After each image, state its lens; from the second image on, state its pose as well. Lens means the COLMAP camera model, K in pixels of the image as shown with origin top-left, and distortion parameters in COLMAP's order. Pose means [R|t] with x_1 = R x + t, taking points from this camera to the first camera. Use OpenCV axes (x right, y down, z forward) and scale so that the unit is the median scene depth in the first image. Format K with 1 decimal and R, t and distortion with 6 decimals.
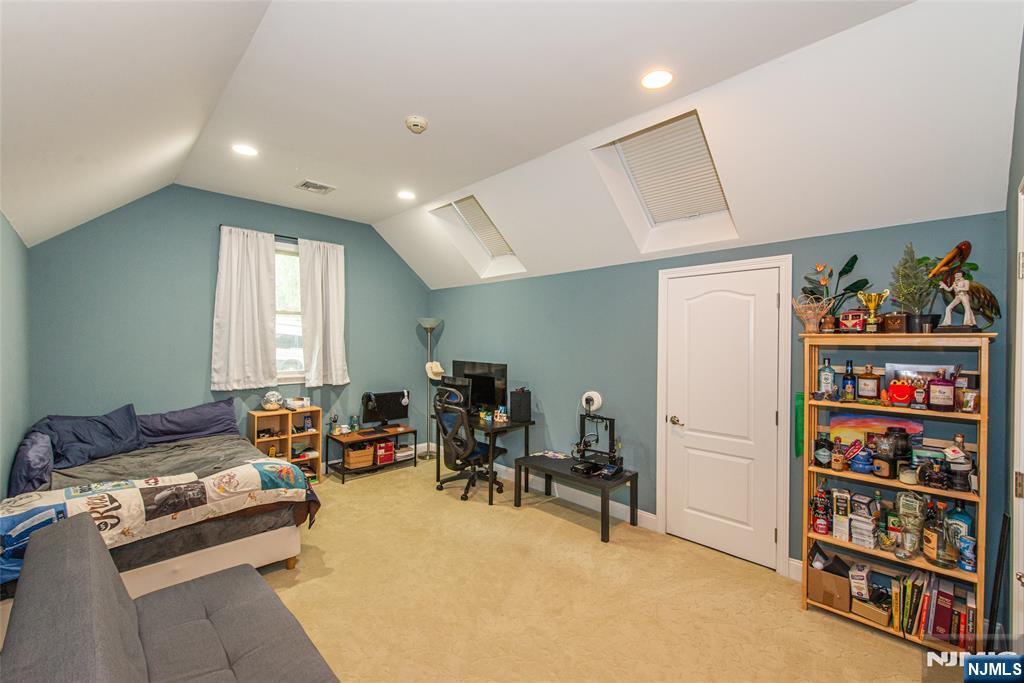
lens RADIAL K [[450.3, 0, 511.4], [0, 450.3, 325.5], [0, 0, 1]] dist [0.020952, -0.016493]
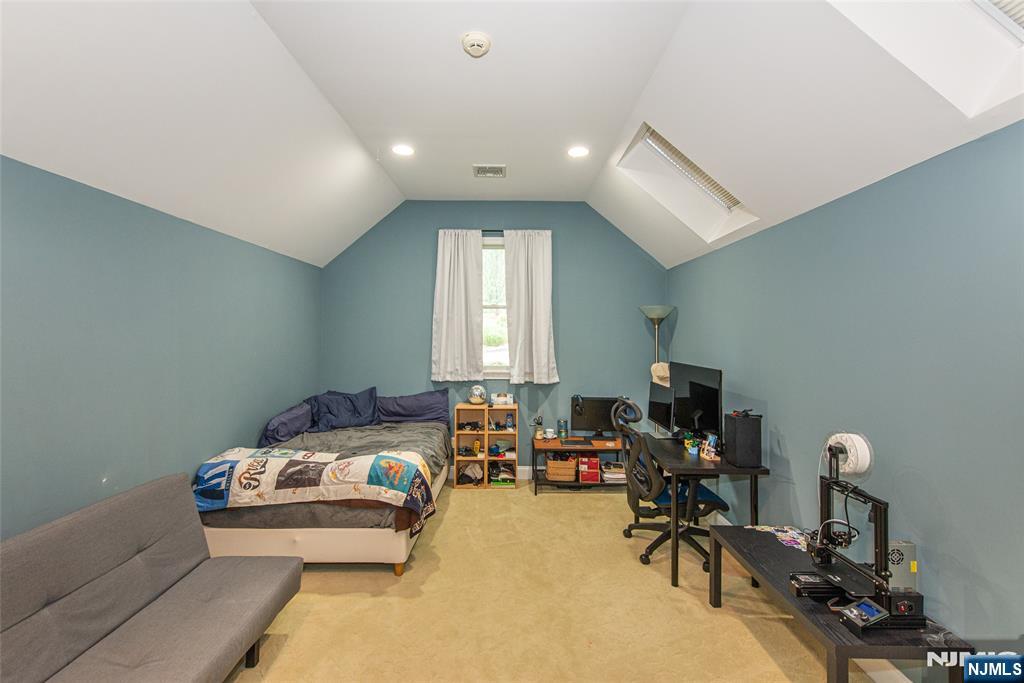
lens RADIAL K [[450.3, 0, 511.4], [0, 450.3, 325.5], [0, 0, 1]] dist [0.020952, -0.016493]
pose [[0.698156, -0.021839, -0.715613, 0.247984], [0.022029, 0.999717, -0.009018, 0.023155], [0.715607, -0.009468, 0.698439, 0.357596]]
